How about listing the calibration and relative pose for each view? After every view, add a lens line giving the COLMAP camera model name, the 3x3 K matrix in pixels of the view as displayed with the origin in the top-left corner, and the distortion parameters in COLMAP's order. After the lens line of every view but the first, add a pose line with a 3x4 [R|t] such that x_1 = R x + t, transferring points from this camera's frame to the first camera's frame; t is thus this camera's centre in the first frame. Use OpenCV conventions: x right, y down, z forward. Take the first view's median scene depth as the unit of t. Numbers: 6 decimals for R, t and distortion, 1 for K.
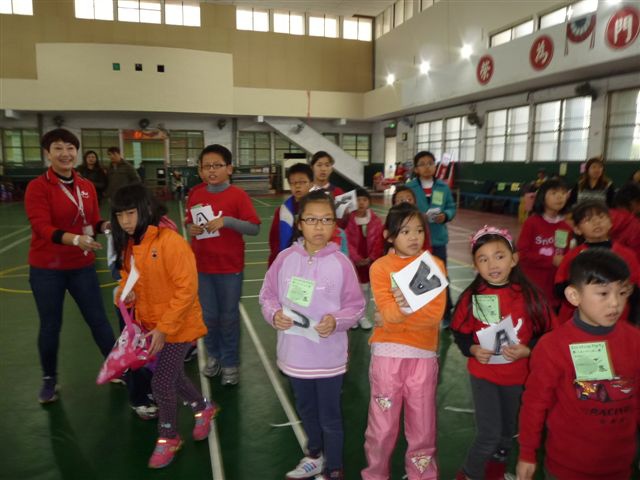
lens RADIAL K [[484.3, 0, 316.7], [0, 484.3, 244.1], [0, 0, 1]] dist [-0.044345, -0.004543]
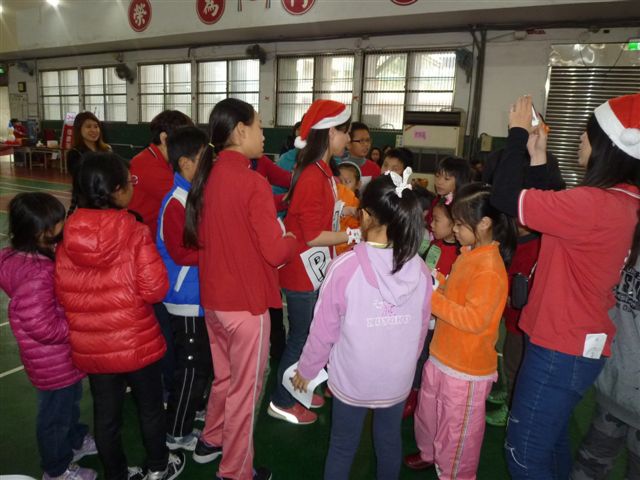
lens RADIAL K [[484.3, 0, 323.1], [0, 484.3, 242.1], [0, 0, 1]] dist [-0.044345, -0.004543]
pose [[0.701077, -0.125094, 0.702028, -0.058290], [0.073837, 0.991935, 0.103015, -0.020785], [-0.709253, -0.020385, 0.704660, 0.142968]]
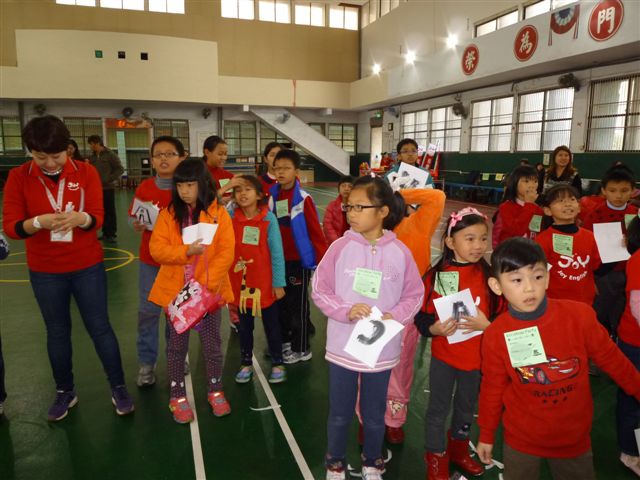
lens RADIAL K [[484.3, 0, 317.0], [0, 484.3, 244.2], [0, 0, 1]] dist [-0.044345, -0.004543]
pose [[0.999627, -0.002392, 0.027212, 0.002827], [0.001831, 0.999786, 0.020615, 0.000155], [-0.027255, -0.020558, 0.999417, -0.000402]]
